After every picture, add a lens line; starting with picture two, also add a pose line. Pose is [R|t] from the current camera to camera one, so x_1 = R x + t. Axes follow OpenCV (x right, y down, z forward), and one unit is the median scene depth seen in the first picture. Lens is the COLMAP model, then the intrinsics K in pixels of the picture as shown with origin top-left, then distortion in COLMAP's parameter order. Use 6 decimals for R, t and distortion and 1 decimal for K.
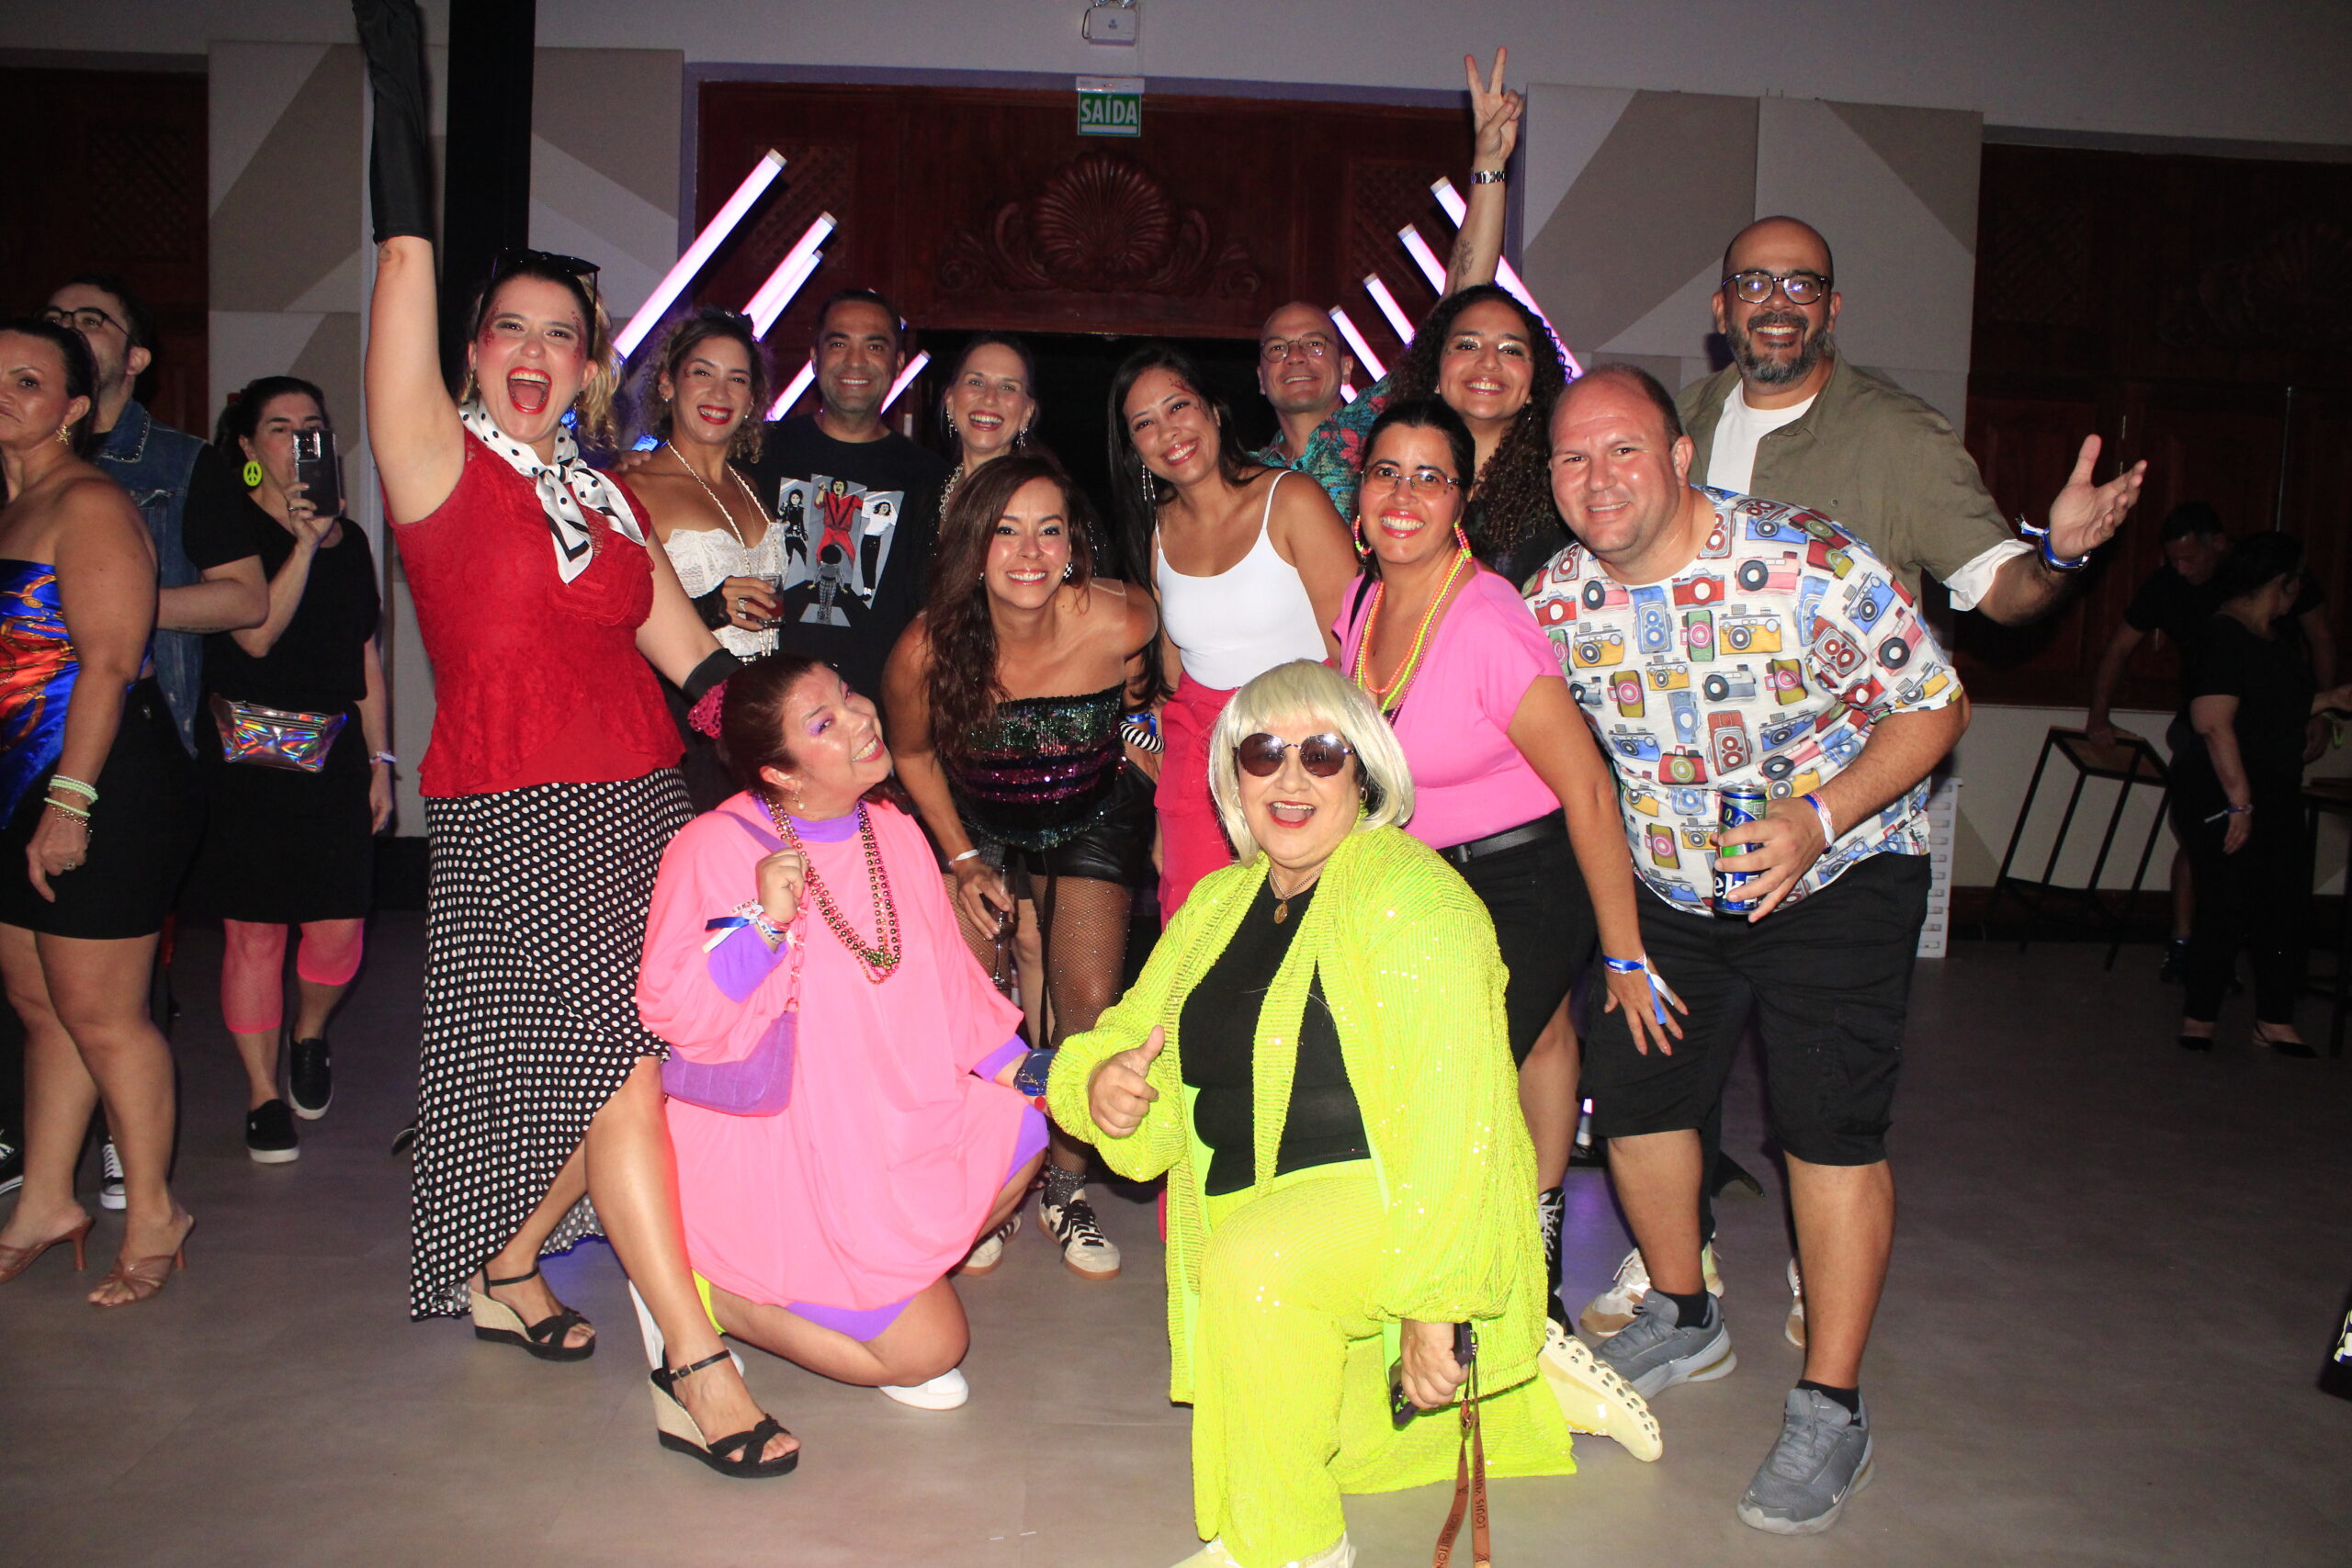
lens RADIAL K [[1955.7, 0, 1169.4], [0, 1955.7, 797.6], [0, 0, 1]] dist [-0.153706, 0.135931]
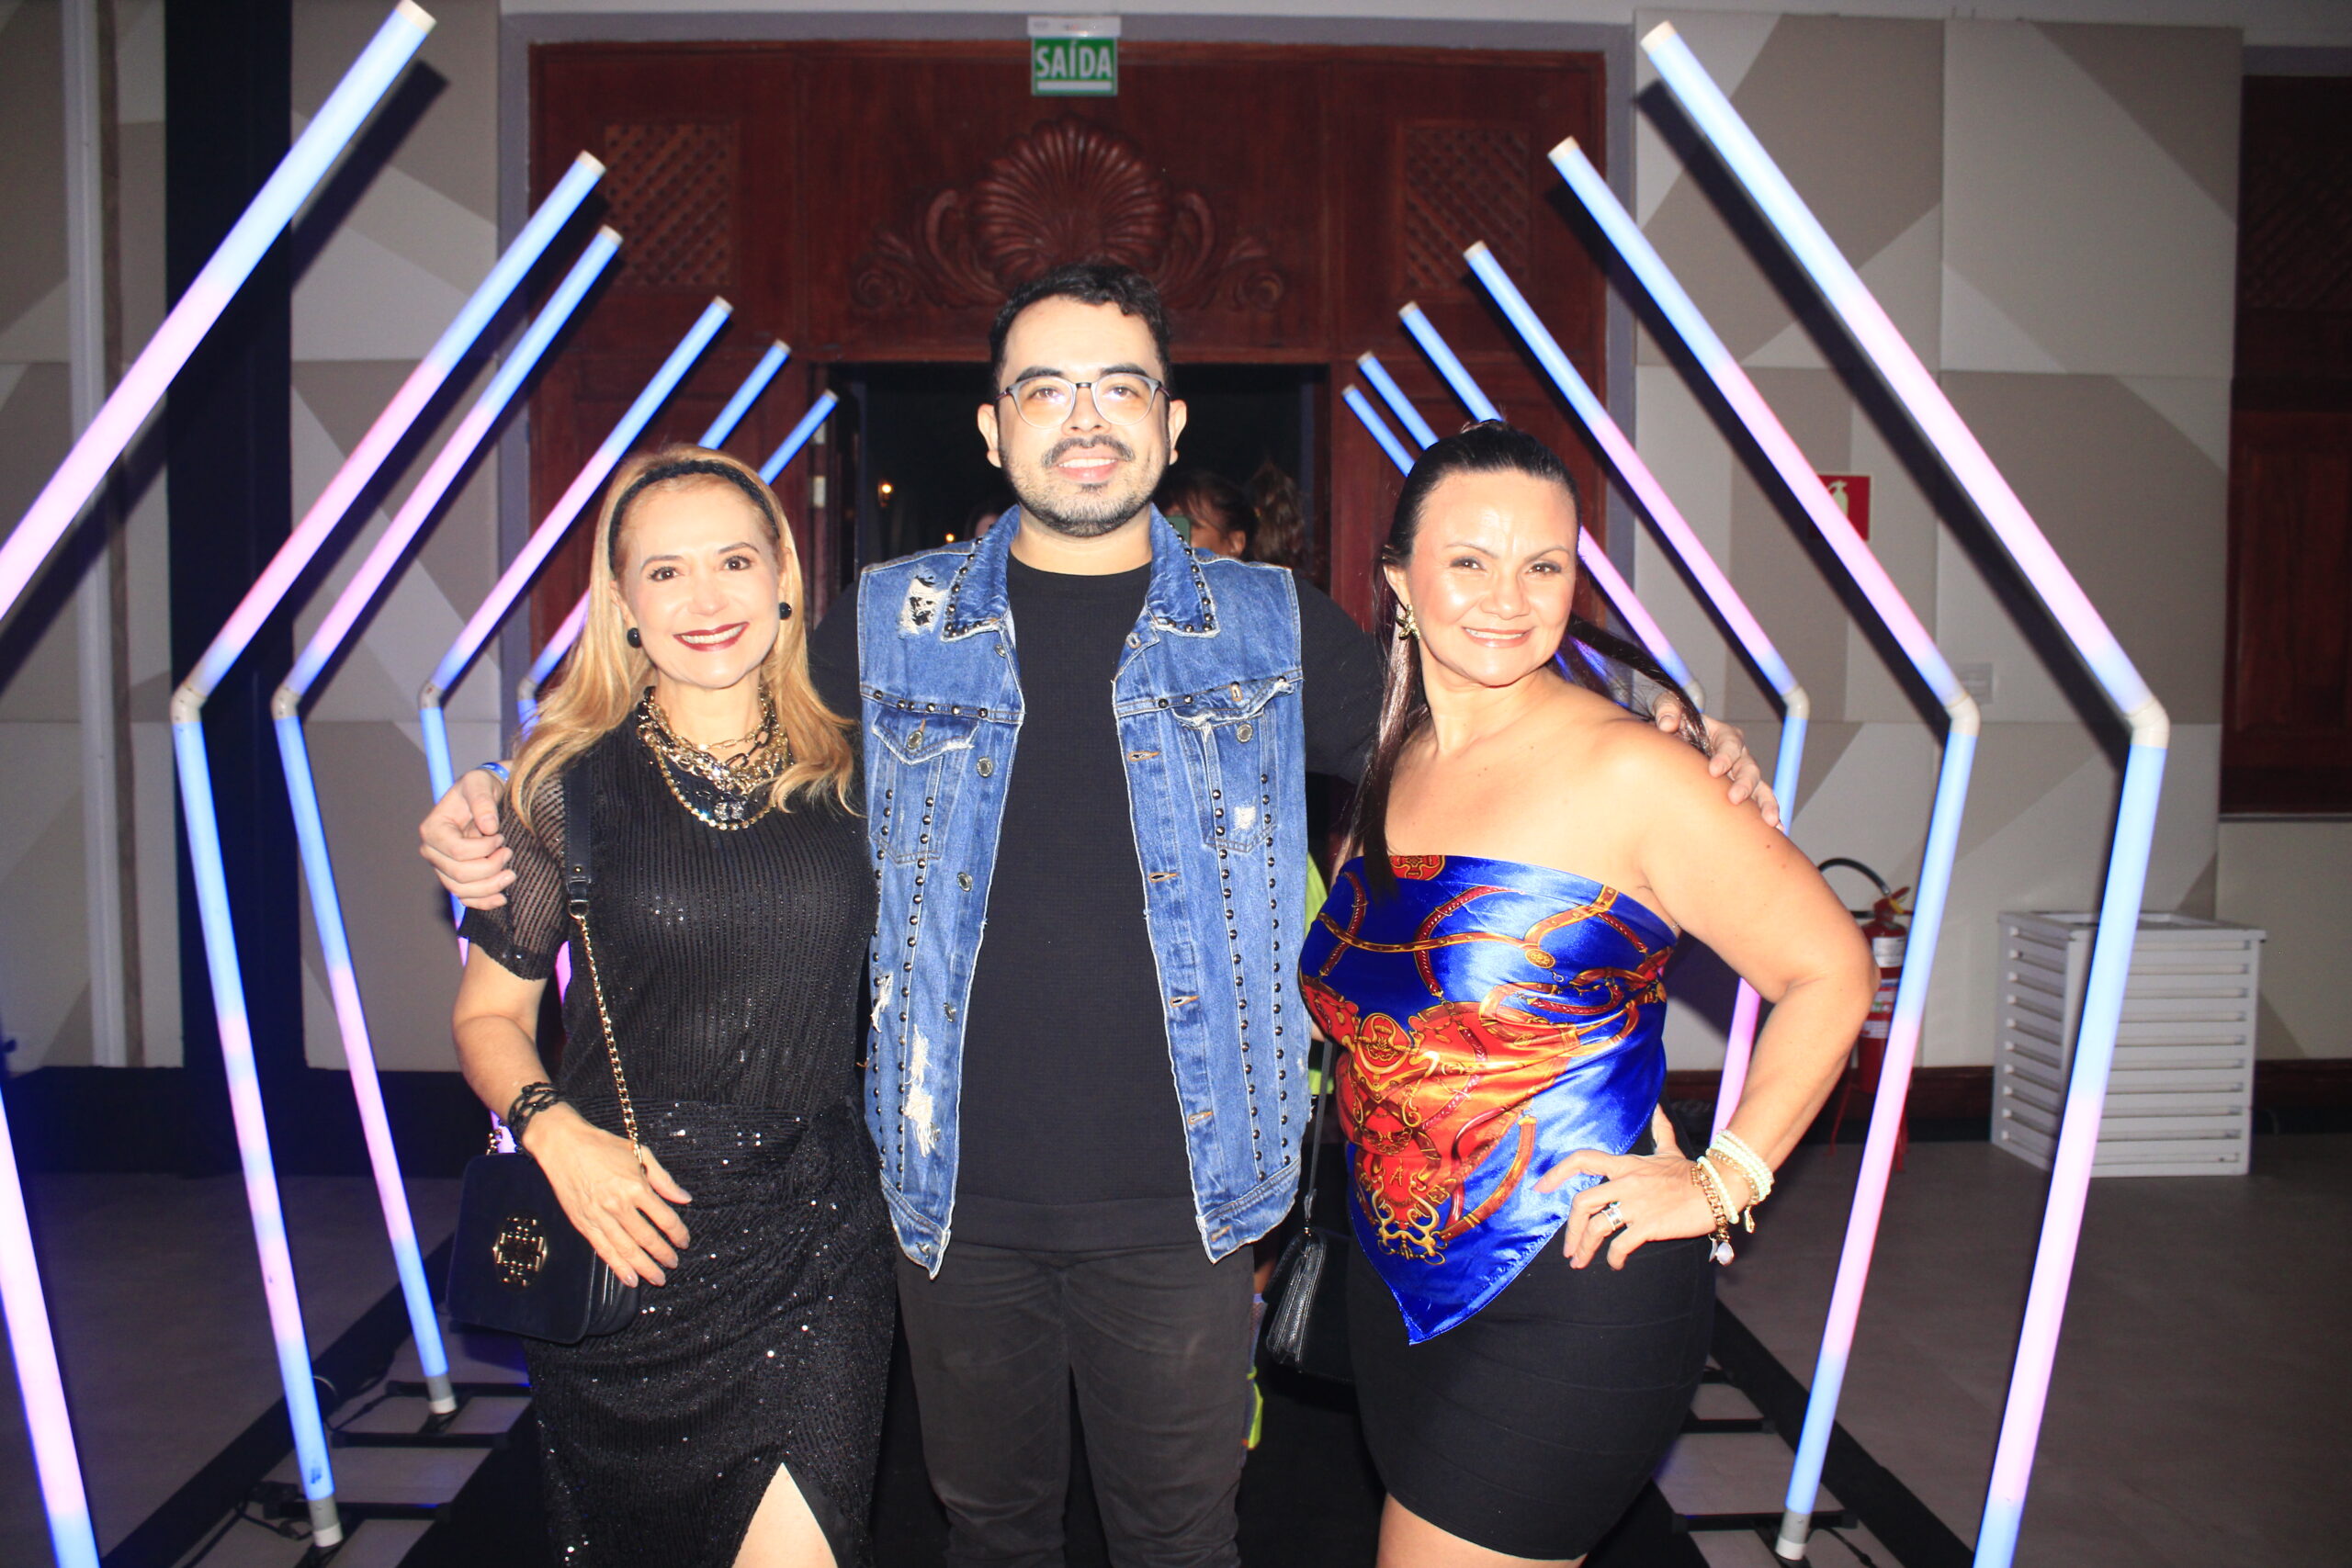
lens RADIAL K [[1960.3, 0, 1158.6], [0, 1960.3, 796.4], [0, 0, 1]] dist [-0.158072, 0.145369]
pose [[0.999516, -0.029663, -0.009331, -0.000147], [0.029232, 0.998632, -0.043360, -0.039457], [0.010604, 0.043066, 0.999016, 0.264762]]
